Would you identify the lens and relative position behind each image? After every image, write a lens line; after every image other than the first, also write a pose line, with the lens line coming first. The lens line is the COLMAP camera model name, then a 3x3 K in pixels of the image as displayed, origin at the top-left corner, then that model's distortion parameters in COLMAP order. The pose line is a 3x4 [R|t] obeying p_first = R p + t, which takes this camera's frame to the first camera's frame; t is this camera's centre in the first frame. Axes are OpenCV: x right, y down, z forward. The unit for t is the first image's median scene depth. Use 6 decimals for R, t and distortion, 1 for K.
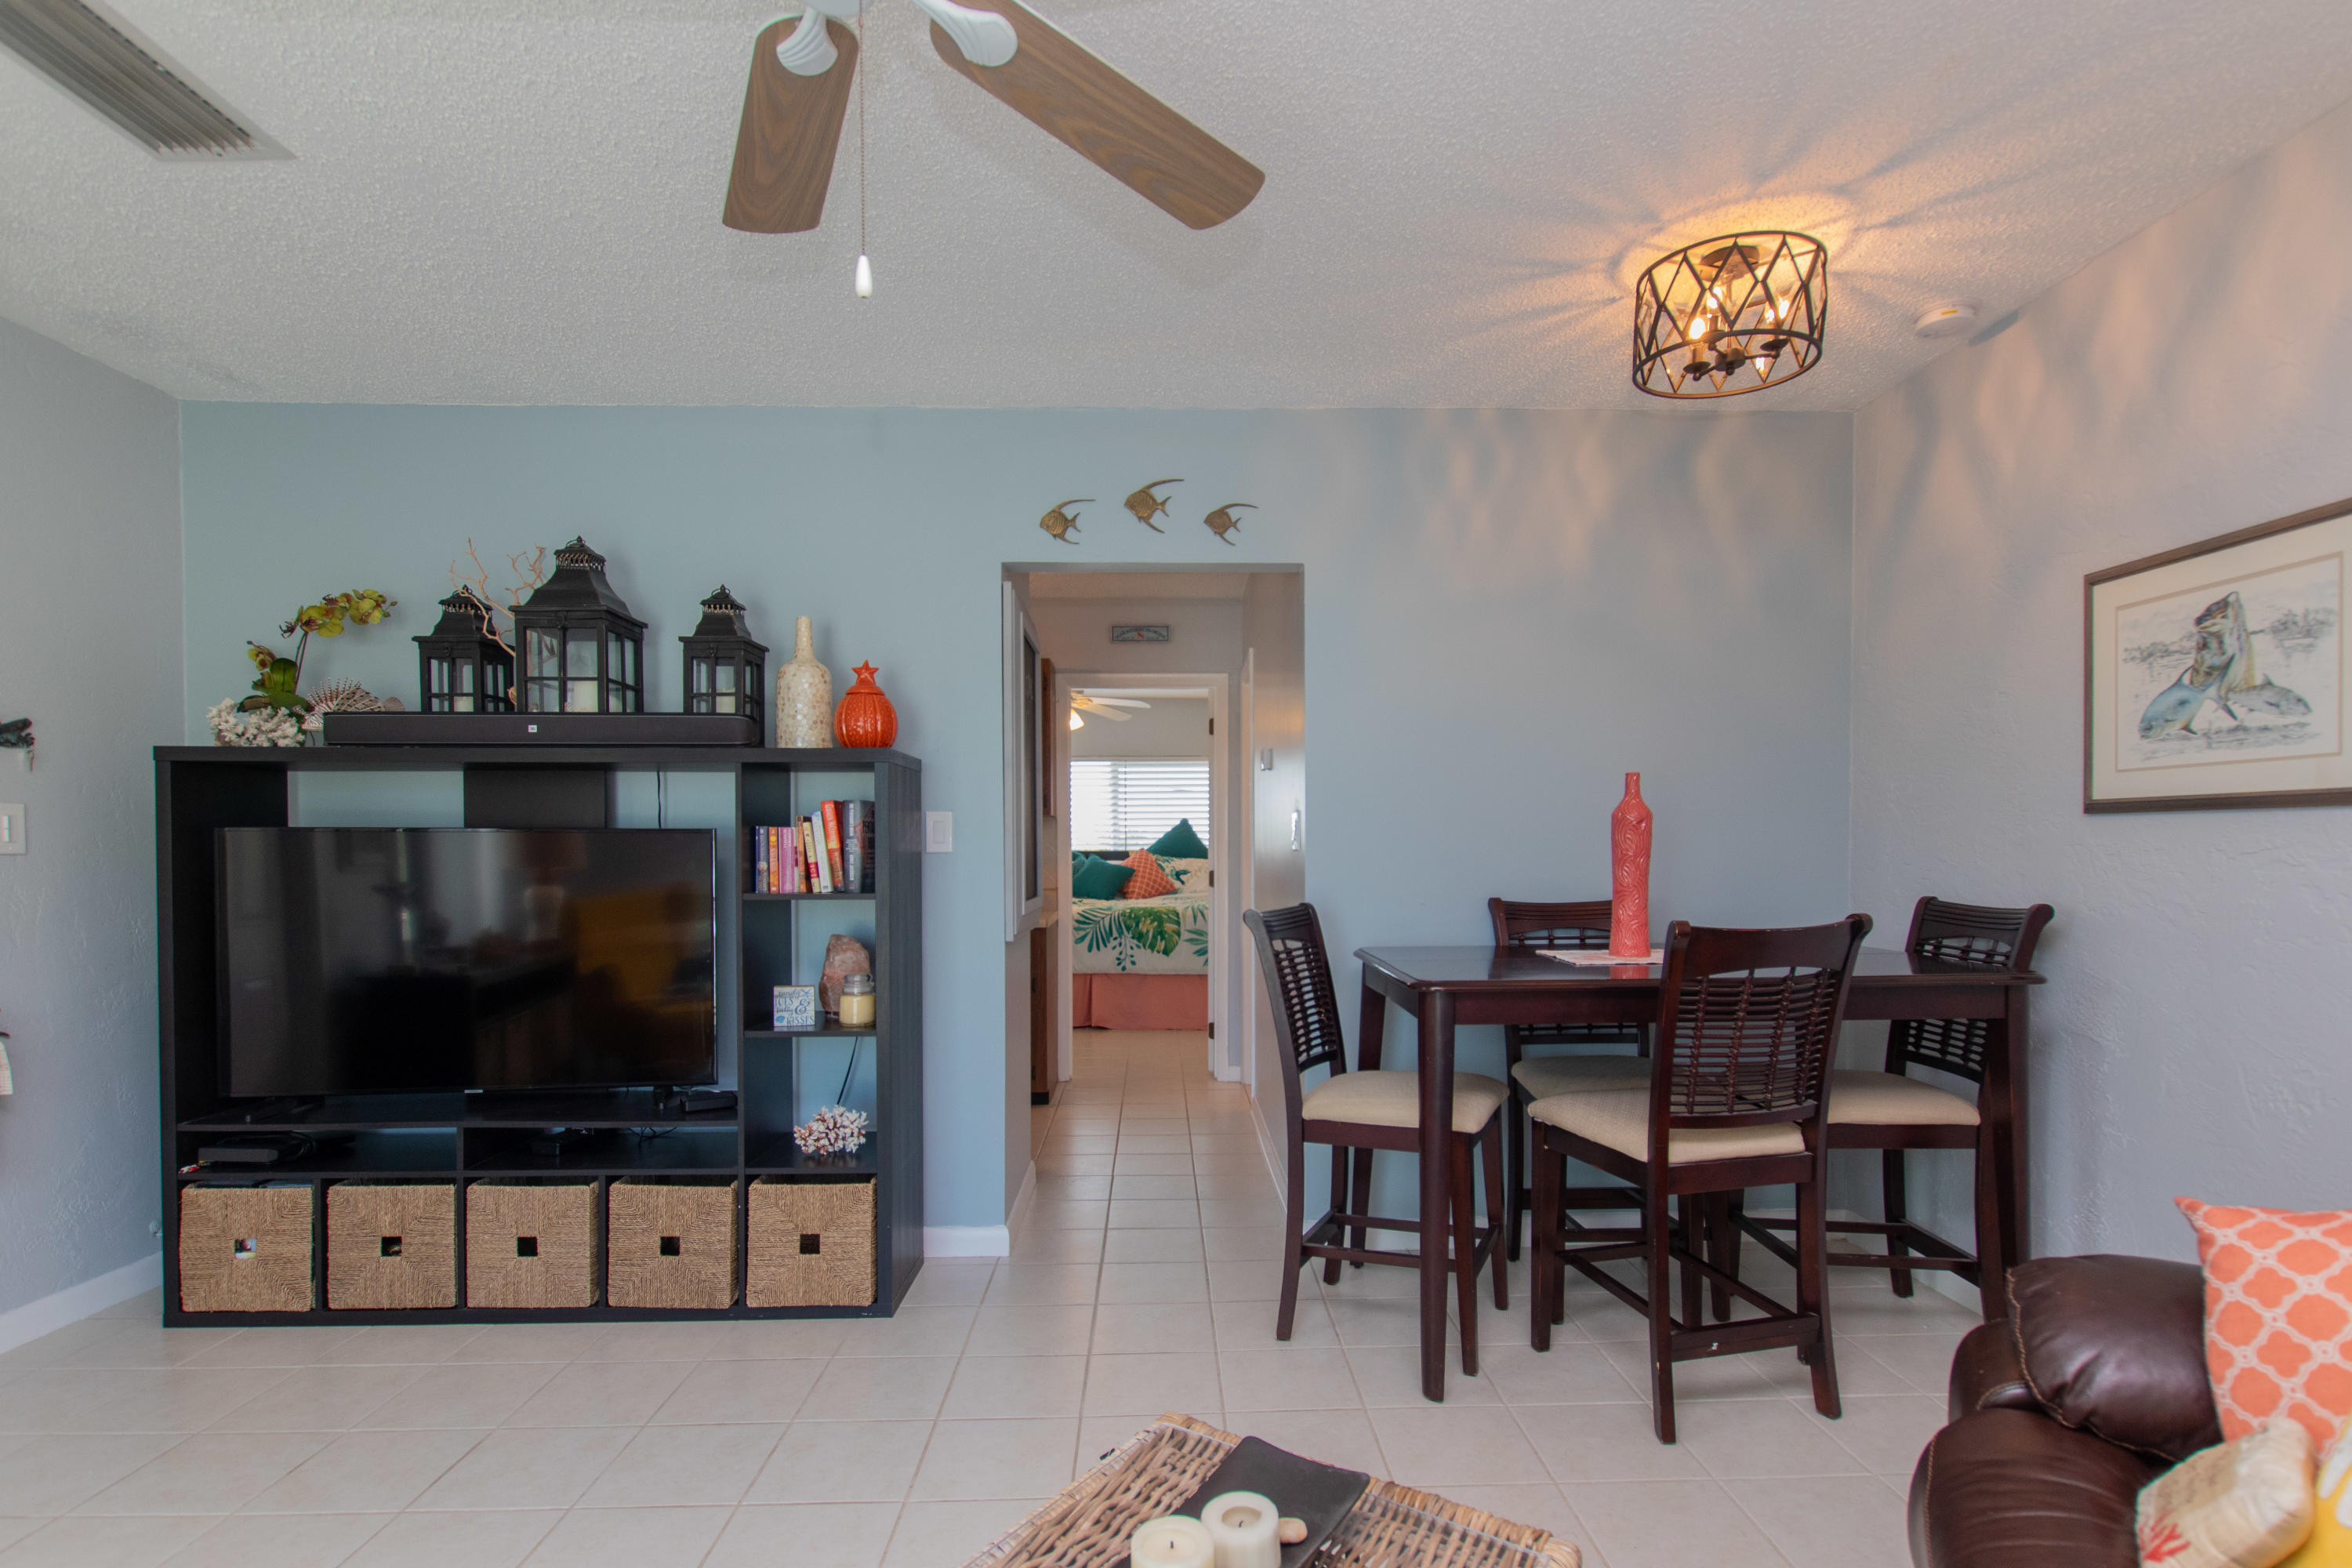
lens RADIAL K [[1122.8, 0, 1186.6], [0, 1122.8, 872.6], [0, 0, 1]] dist [0.004406, -0.003460]
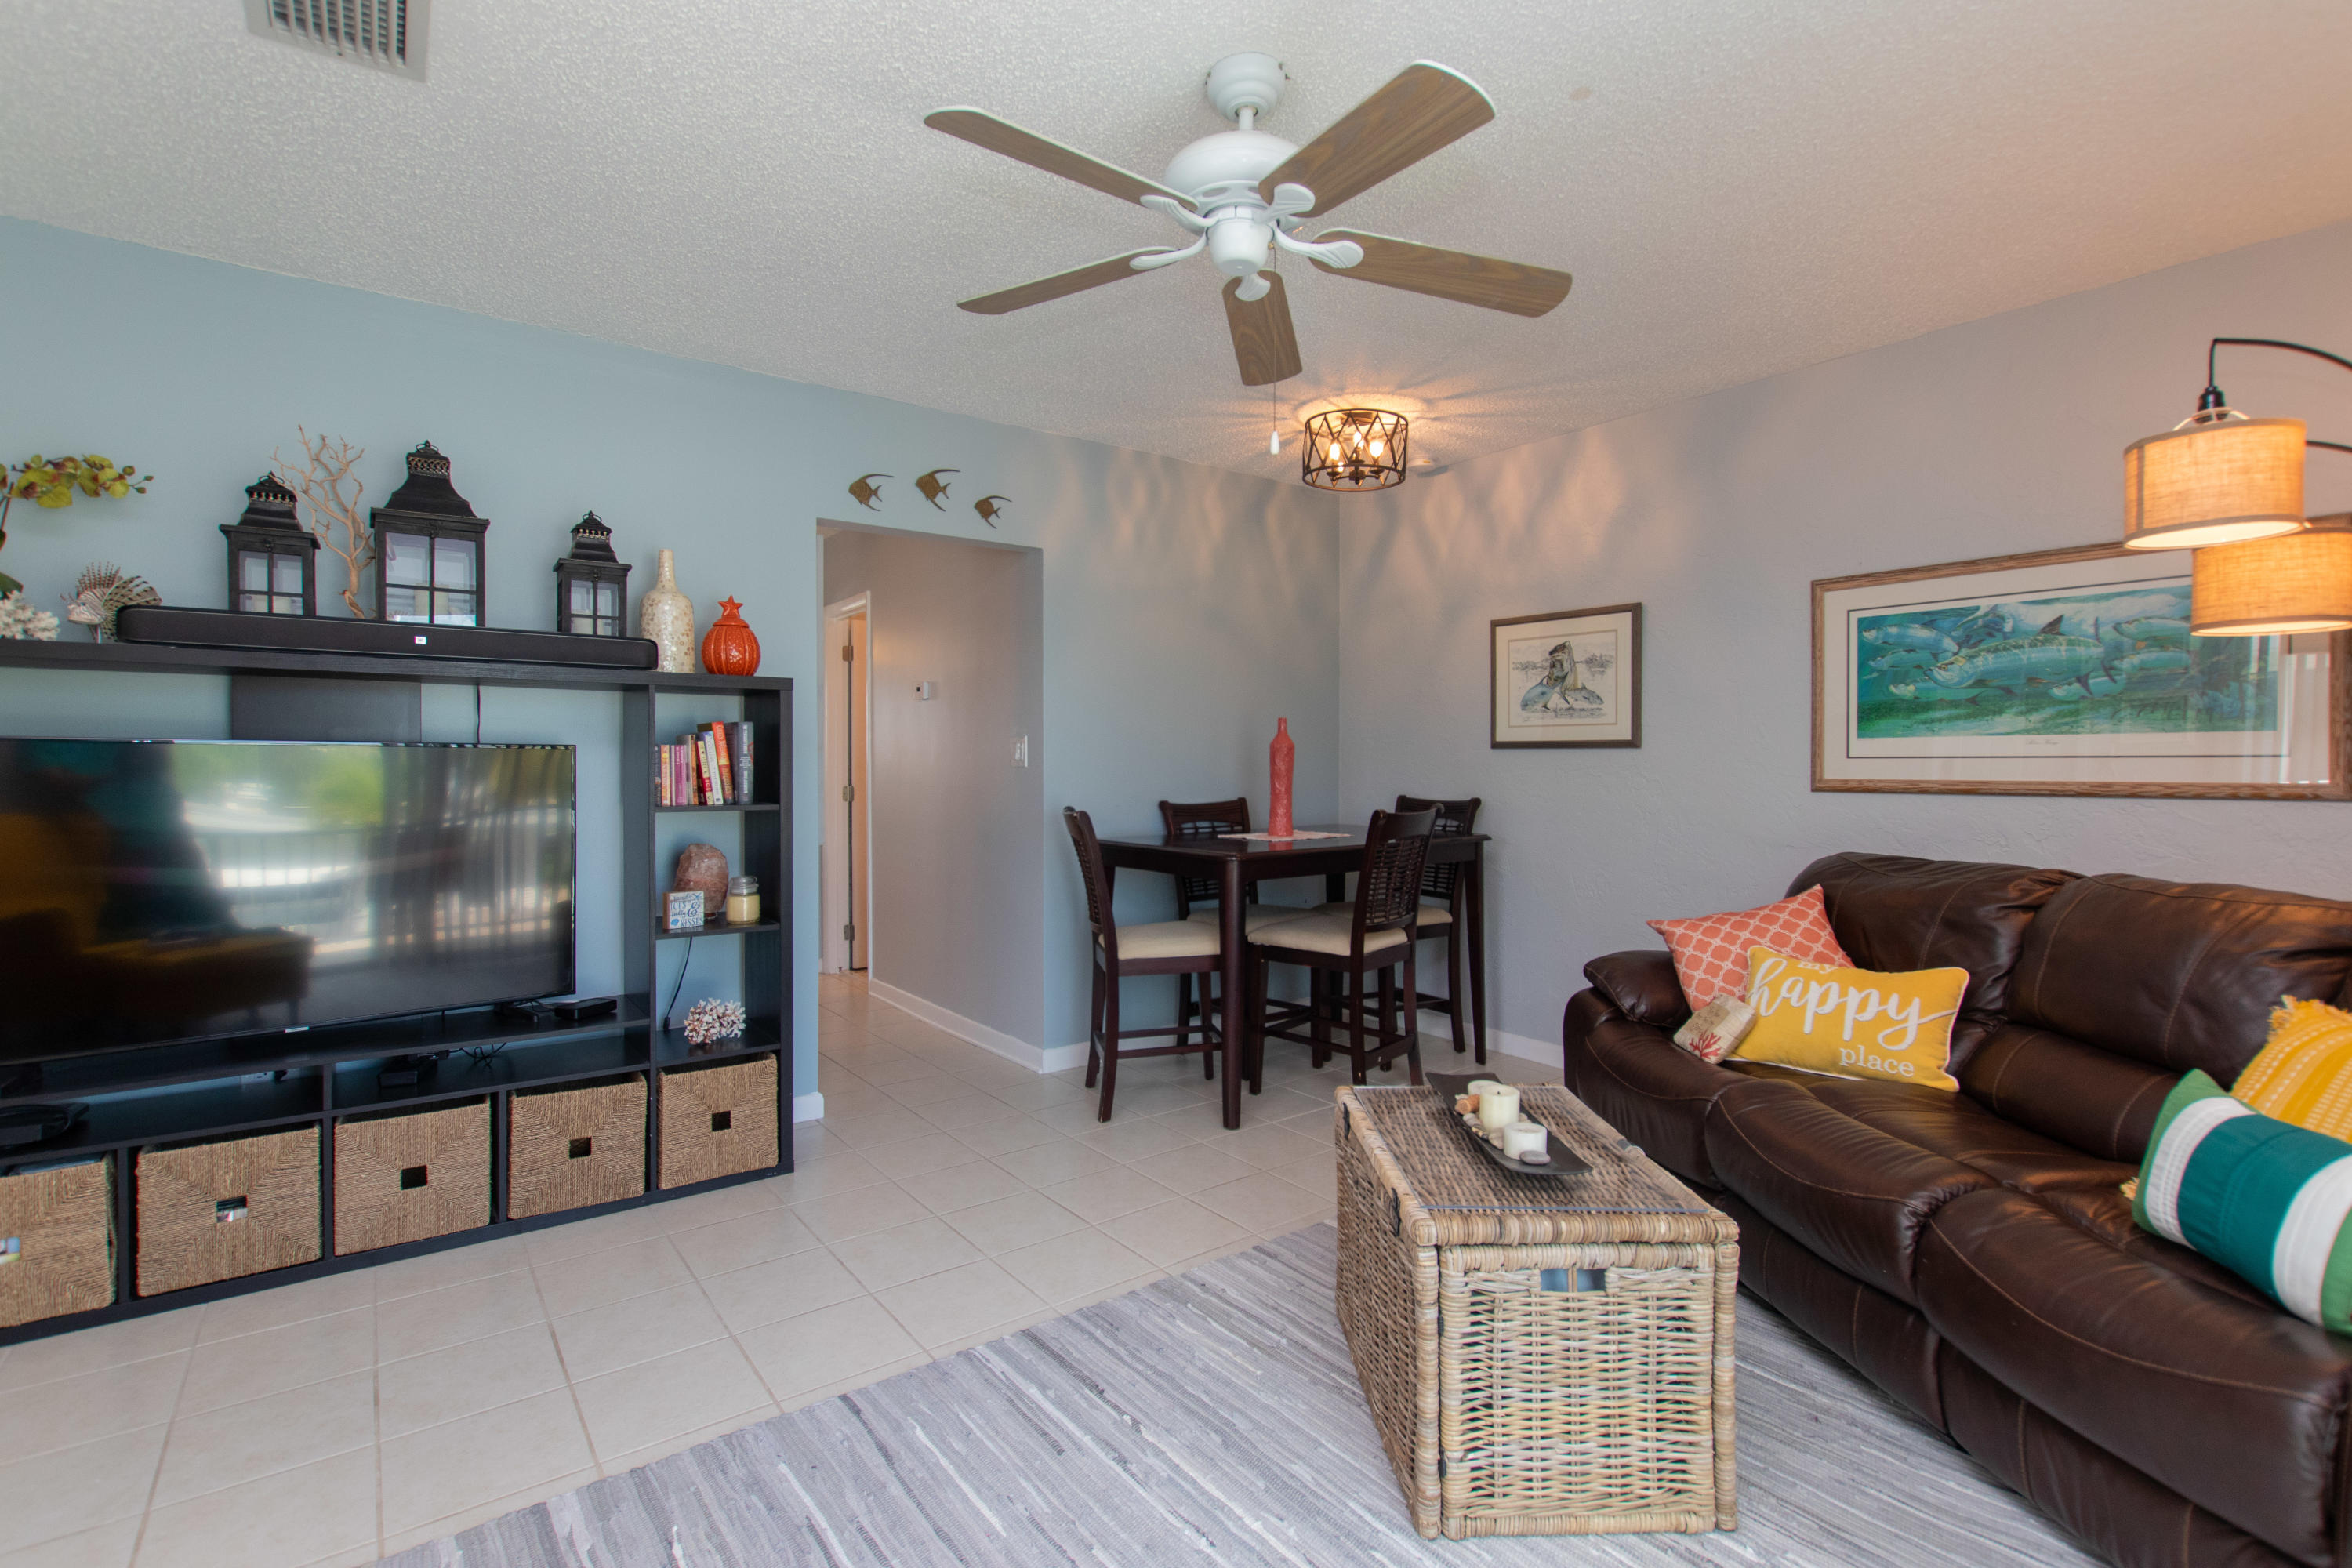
lens RADIAL K [[1078.7, 0, 1147.8], [0, 1078.7, 772.5], [0, 0, 1]] dist [0.004278, -0.003122]
pose [[0.823189, -0.000043, 0.567768, -0.594623], [0.007501, 0.999914, -0.010798, 0.001023], [-0.567719, 0.013148, 0.823118, -0.122185]]
